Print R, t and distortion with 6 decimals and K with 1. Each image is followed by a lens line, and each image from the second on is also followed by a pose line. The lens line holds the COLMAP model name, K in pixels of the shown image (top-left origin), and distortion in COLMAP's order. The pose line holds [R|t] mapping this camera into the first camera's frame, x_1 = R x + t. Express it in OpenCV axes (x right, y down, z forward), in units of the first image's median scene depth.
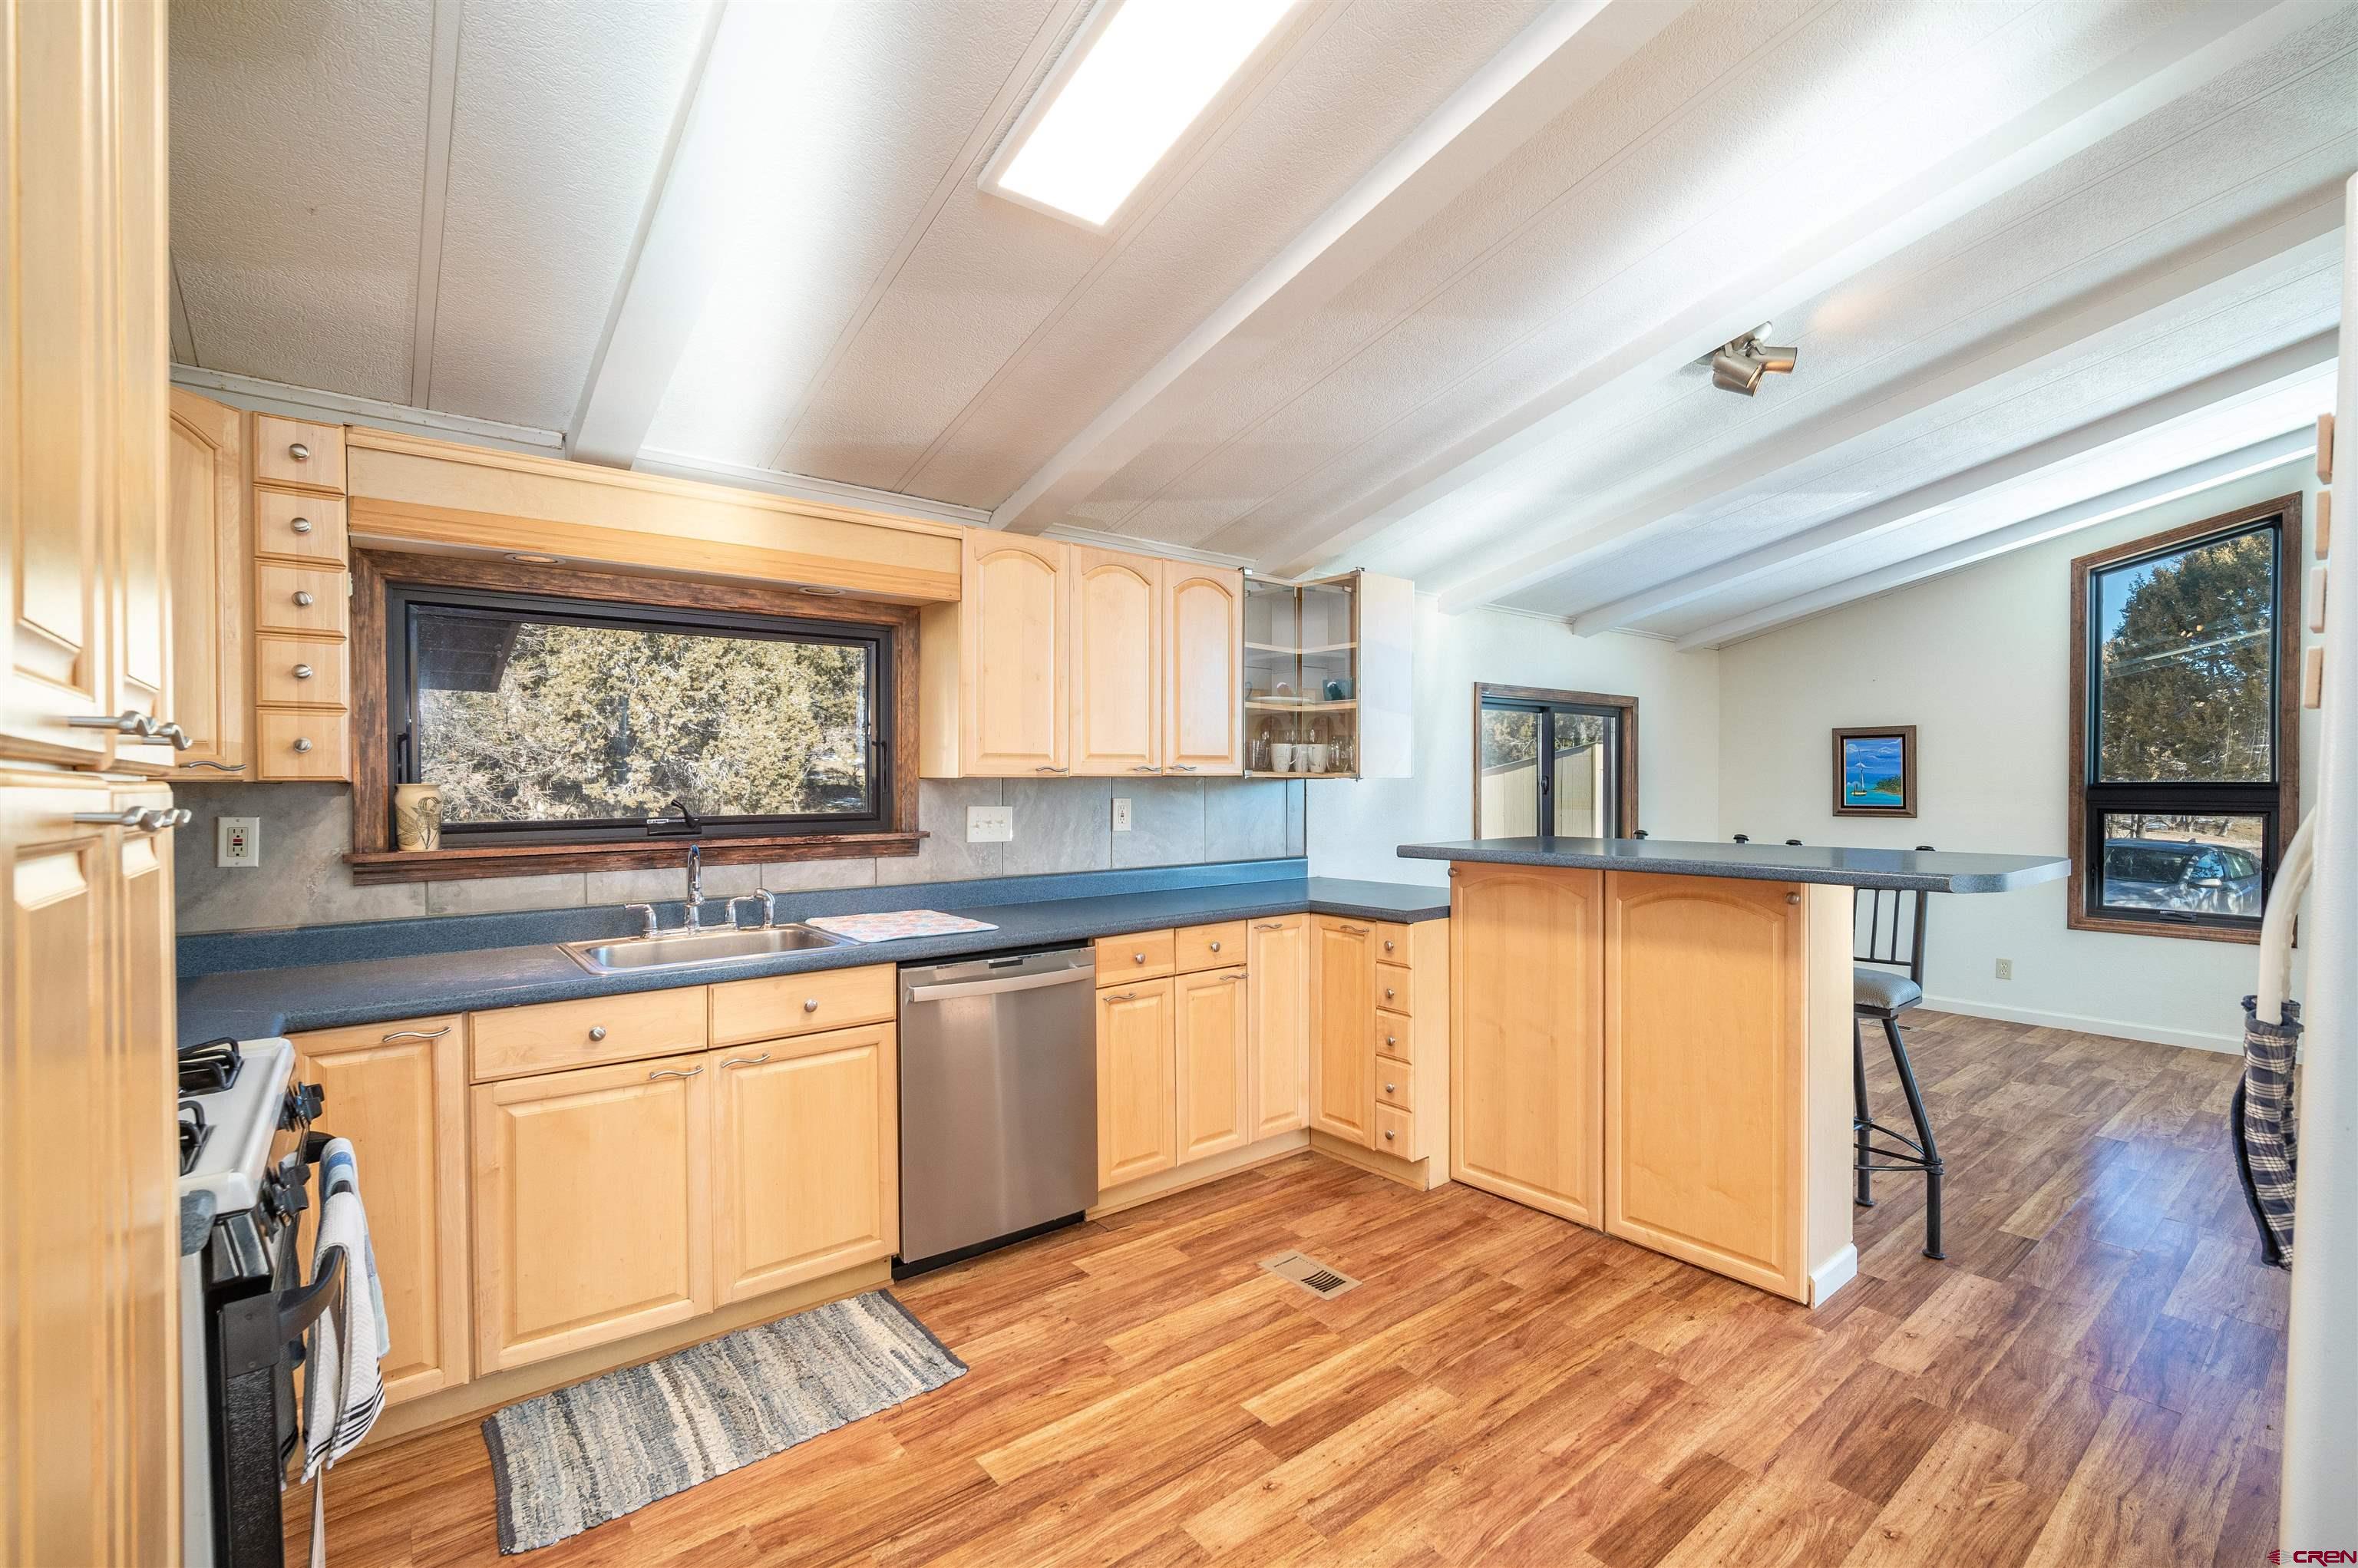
lens RADIAL K [[1025.5, 0, 1179.0], [0, 1025.5, 784.0], [0, 0, 1]] dist [-0.012648, 0.000746]
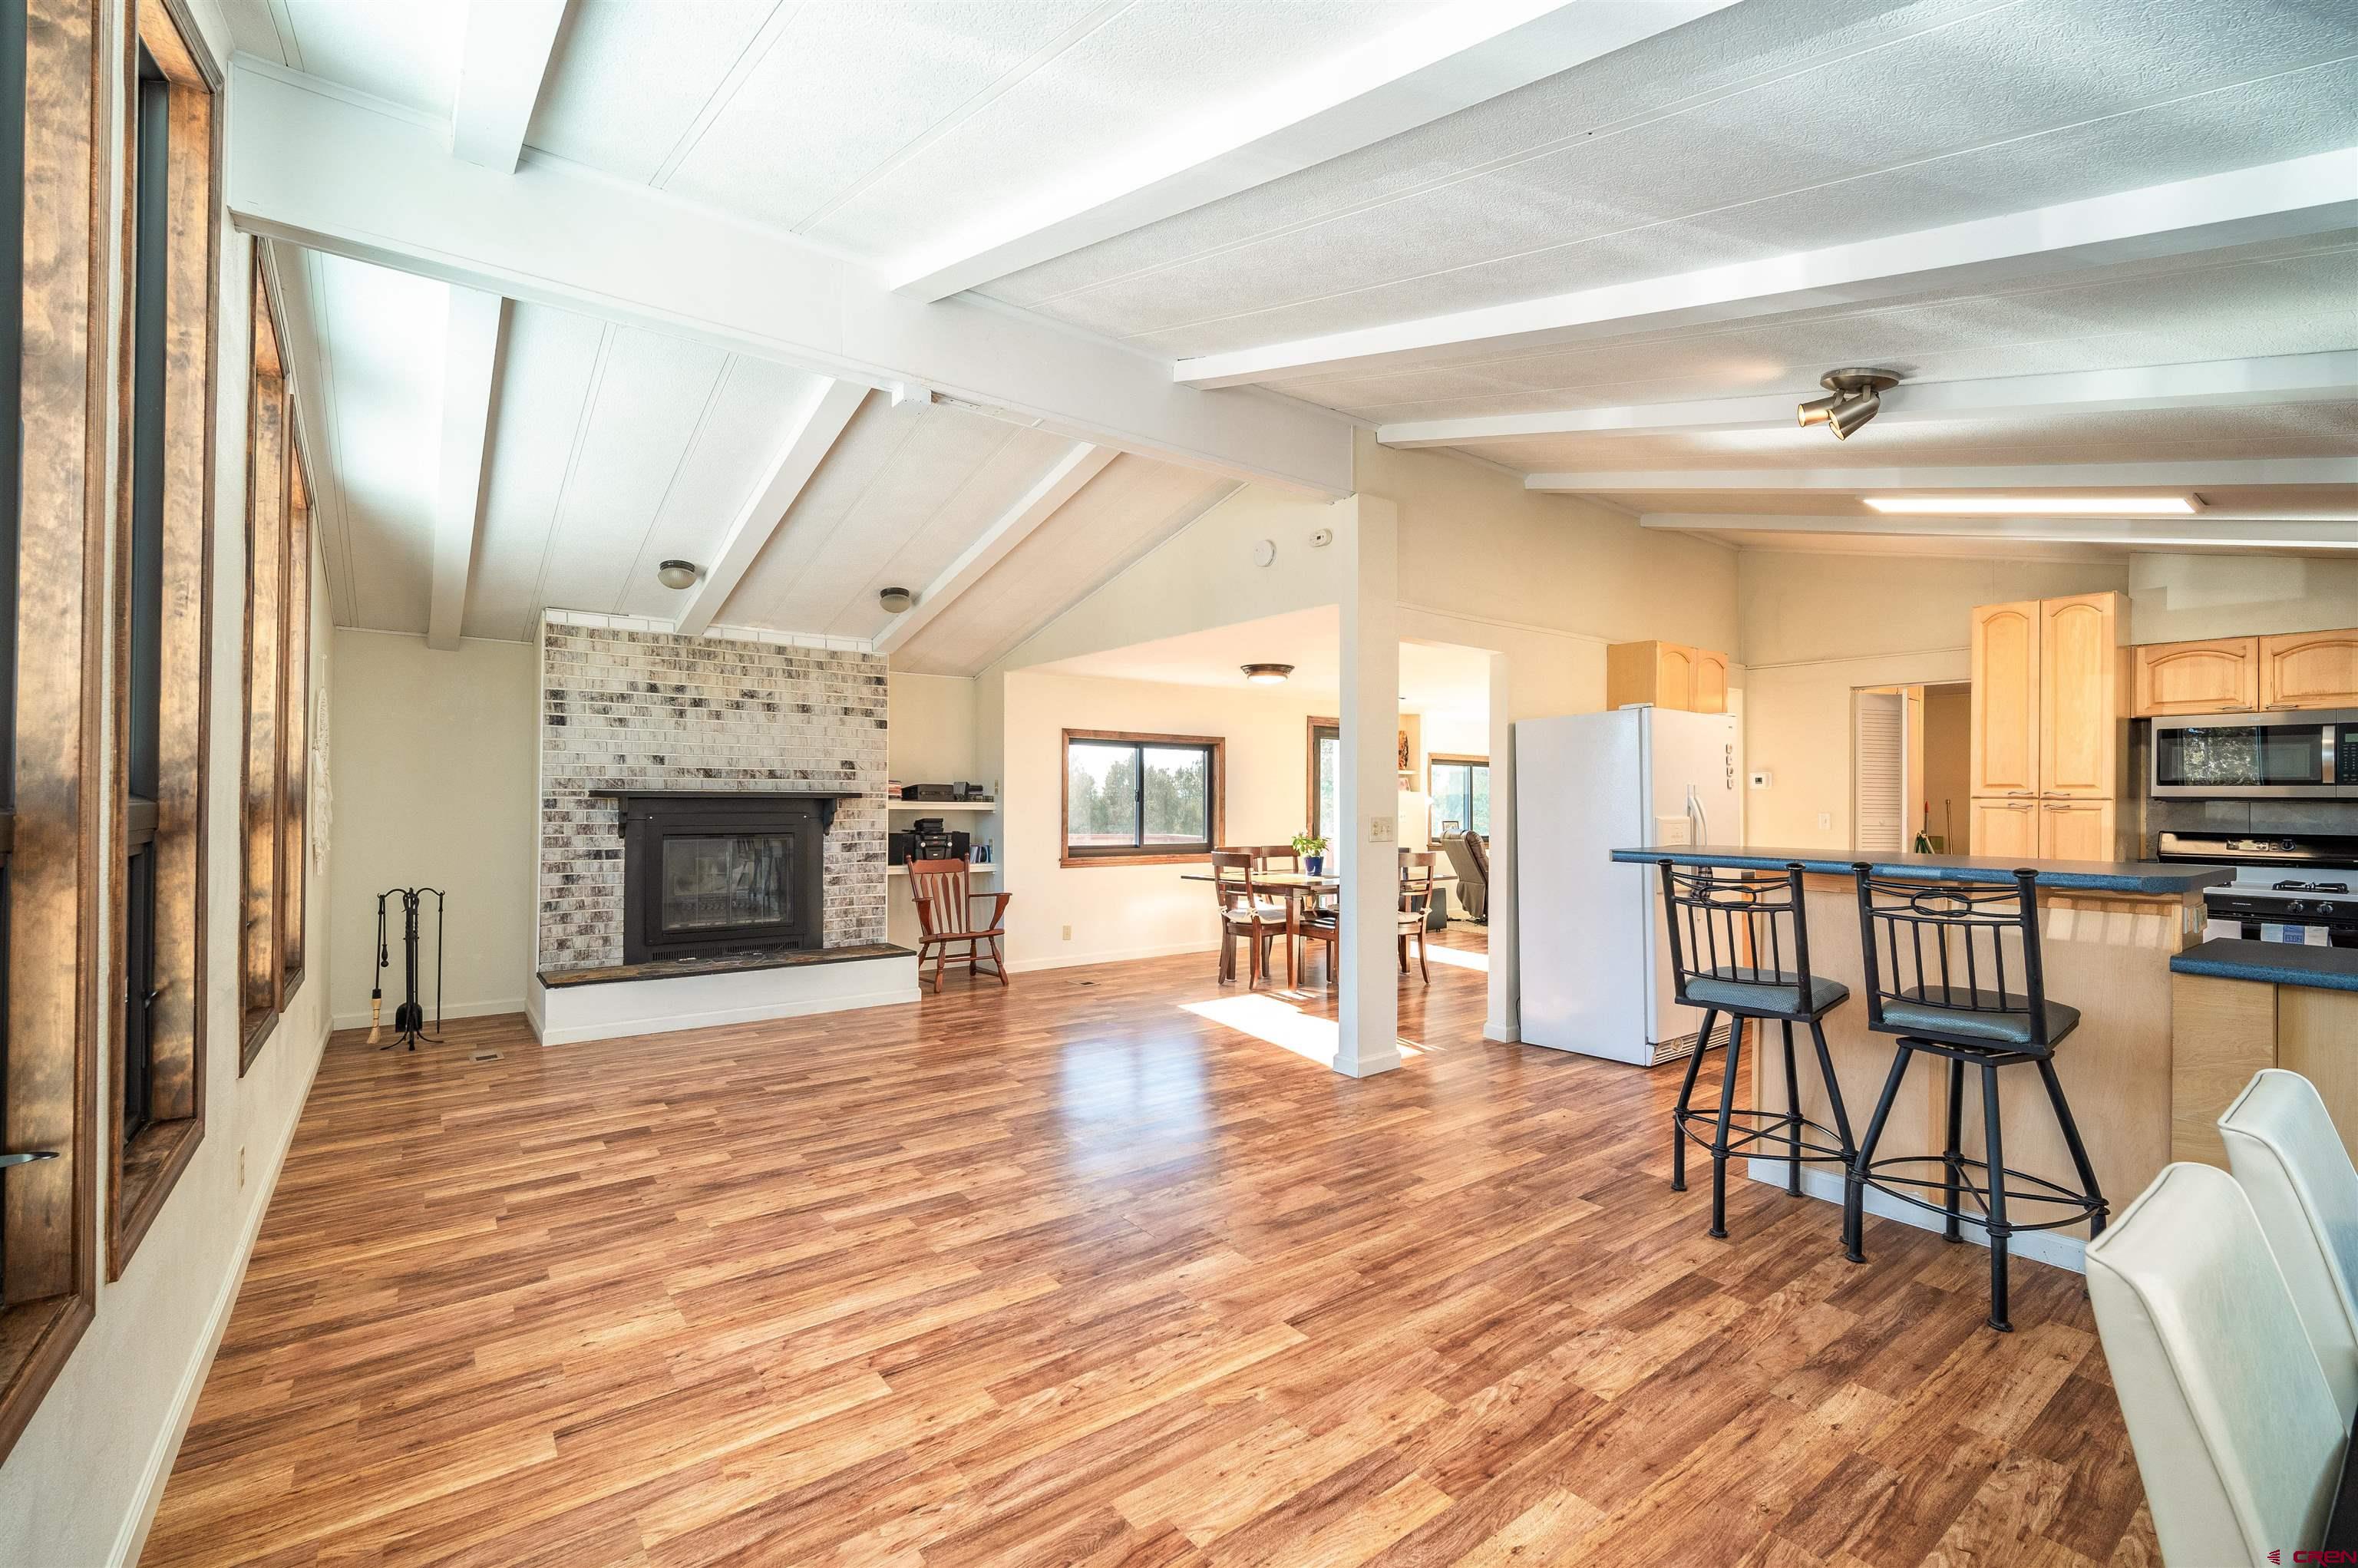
lens RADIAL K [[1025.5, 0, 1179.0], [0, 1025.5, 784.0], [0, 0, 1]] dist [-0.012648, 0.000746]
pose [[-0.999486, -0.009336, 0.030661, 1.167066], [-0.009412, 0.999953, -0.002336, -0.012065], [-0.030638, -0.002624, -0.999527, 2.001102]]
